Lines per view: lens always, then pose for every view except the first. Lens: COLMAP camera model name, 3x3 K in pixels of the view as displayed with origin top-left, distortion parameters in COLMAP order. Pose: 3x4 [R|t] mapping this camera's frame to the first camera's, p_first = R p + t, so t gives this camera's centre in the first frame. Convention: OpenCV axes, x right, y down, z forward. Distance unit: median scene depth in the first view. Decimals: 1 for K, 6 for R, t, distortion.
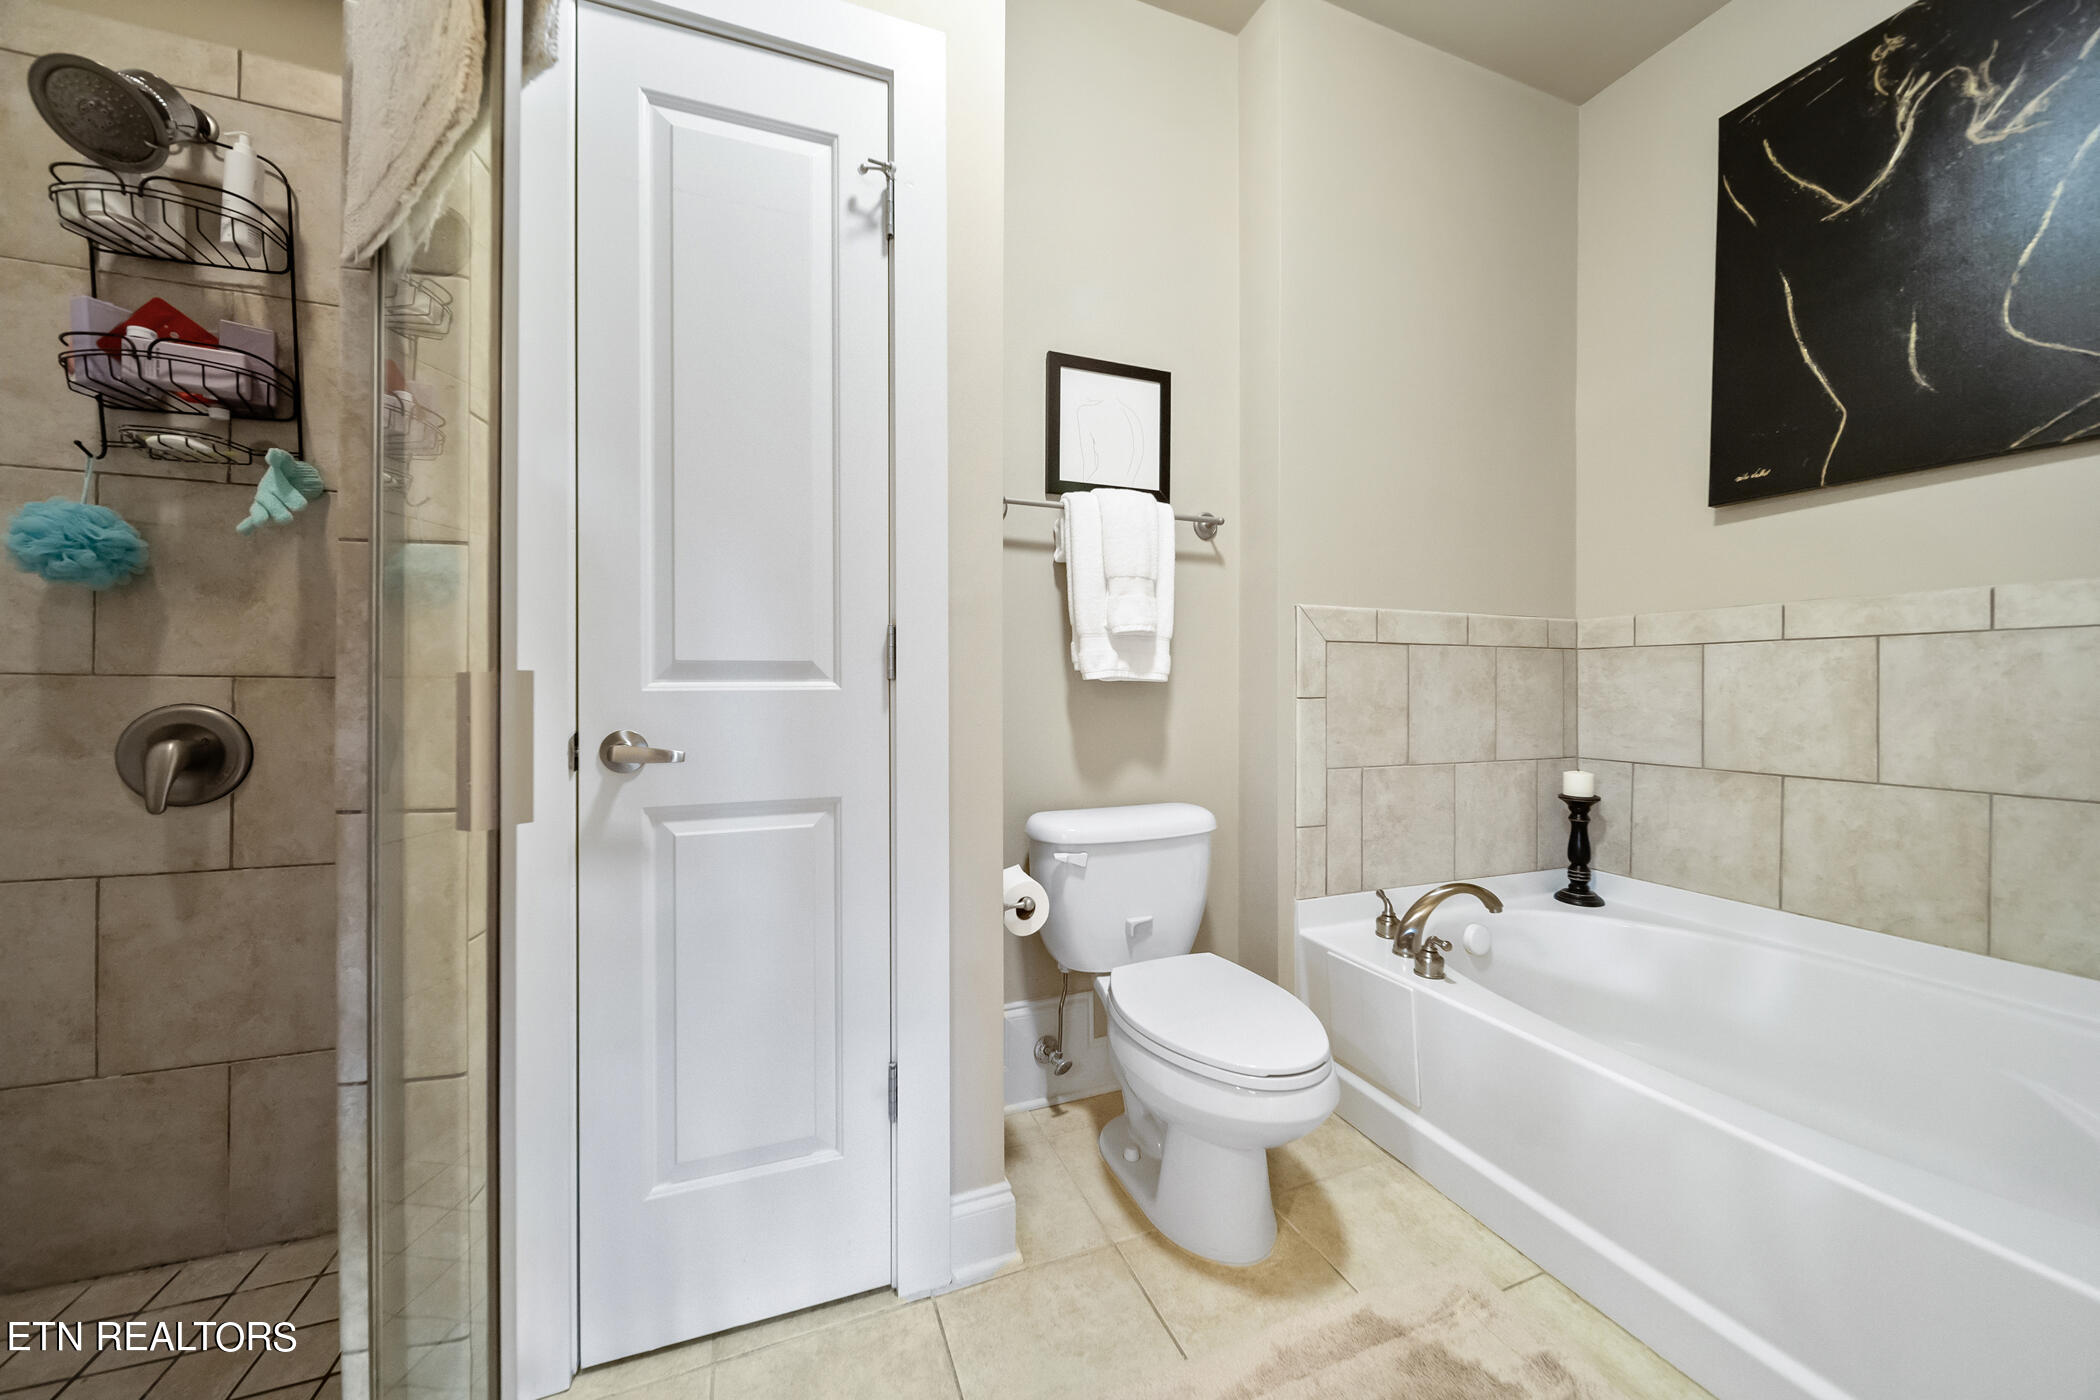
lens RADIAL K [[719.8, 0, 1040.8], [0, 719.8, 697.2], [0, 0, 1]] dist [0.002117, -0.000041]
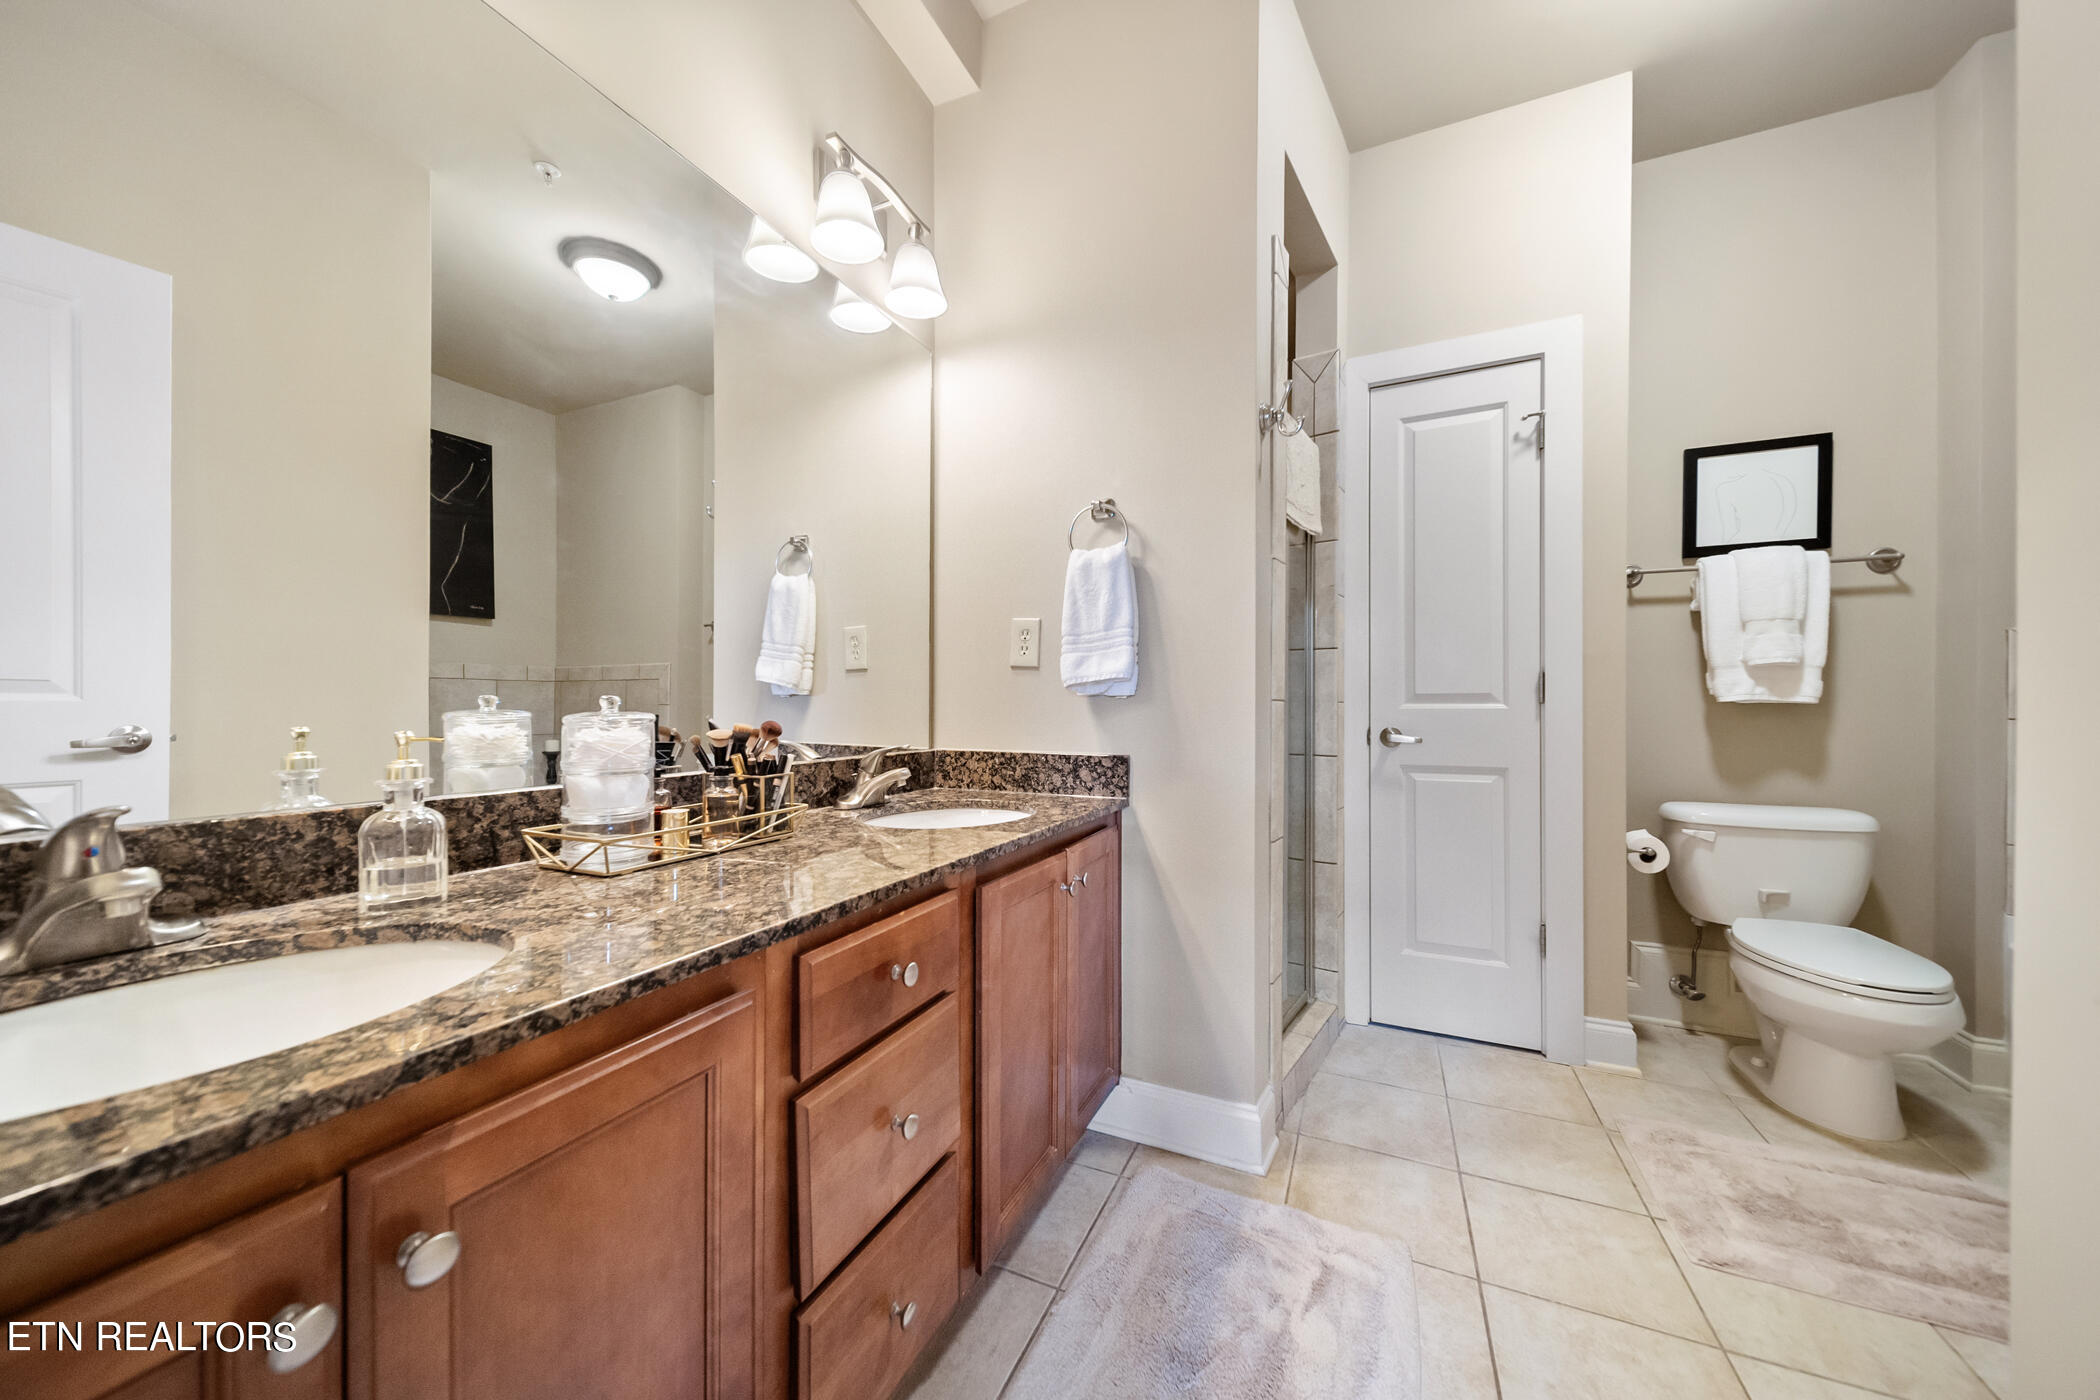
lens RADIAL K [[719.8, 0, 1040.8], [0, 719.8, 697.2], [0, 0, 1]] dist [0.002117, -0.000041]
pose [[0.693605, -0.000899, -0.720355, 0.152875], [-0.011467, 0.999859, -0.012288, -0.002523], [0.720264, 0.016784, 0.693497, -0.796909]]
